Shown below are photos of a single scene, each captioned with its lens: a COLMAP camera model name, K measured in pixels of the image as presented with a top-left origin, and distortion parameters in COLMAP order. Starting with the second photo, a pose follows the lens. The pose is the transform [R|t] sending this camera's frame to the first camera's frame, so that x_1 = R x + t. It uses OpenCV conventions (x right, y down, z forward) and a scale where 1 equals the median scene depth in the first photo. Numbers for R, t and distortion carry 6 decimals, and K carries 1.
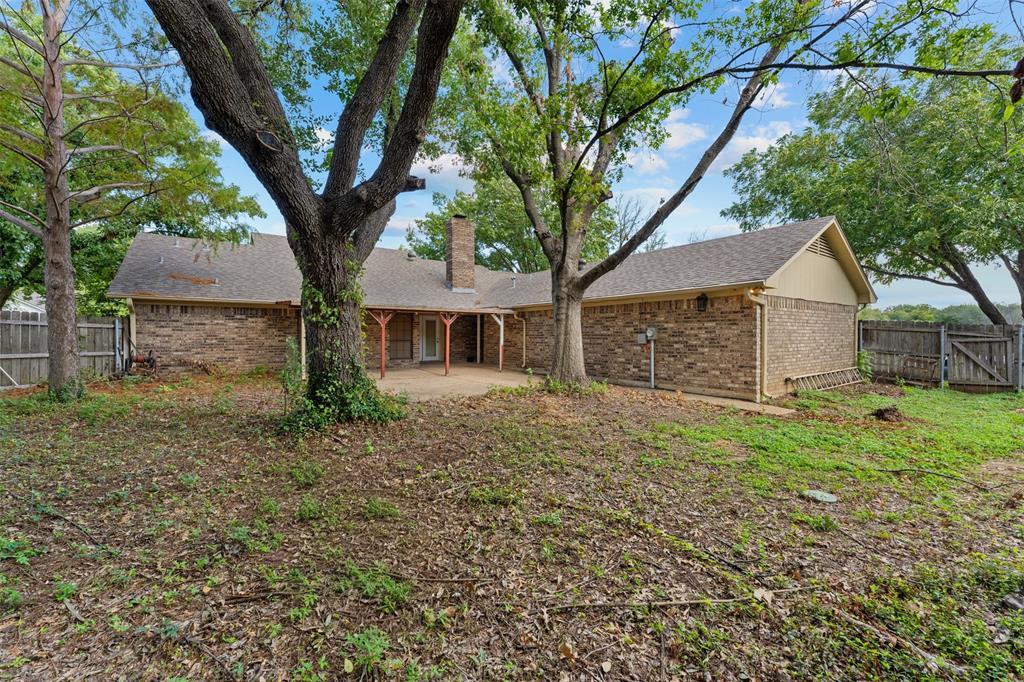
lens RADIAL K [[412.7, 0, 511.0], [0, 412.7, 342.1], [0, 0, 1]] dist [0.001834, 0.000051]
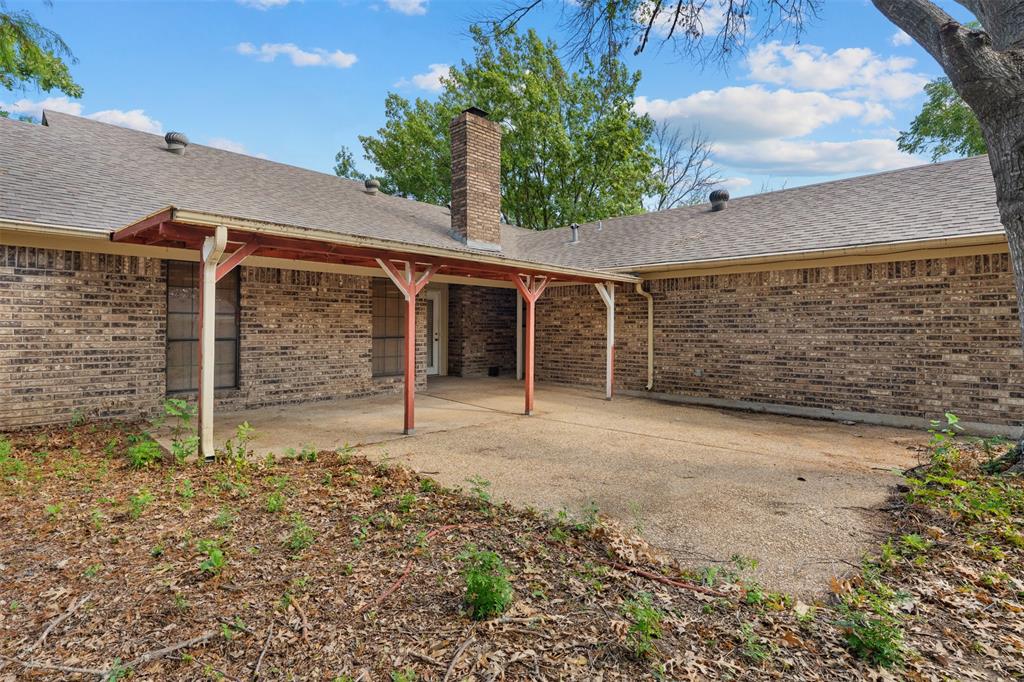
lens RADIAL K [[508.1, 0, 512.2], [0, 508.1, 332.3], [0, 0, 1]] dist [-0.003705, -0.000164]
pose [[0.984786, 0.000841, 0.173769, -0.269060], [0.001557, 0.999905, -0.013664, -0.000726], [-0.173764, 0.013727, 0.984692, 0.452228]]
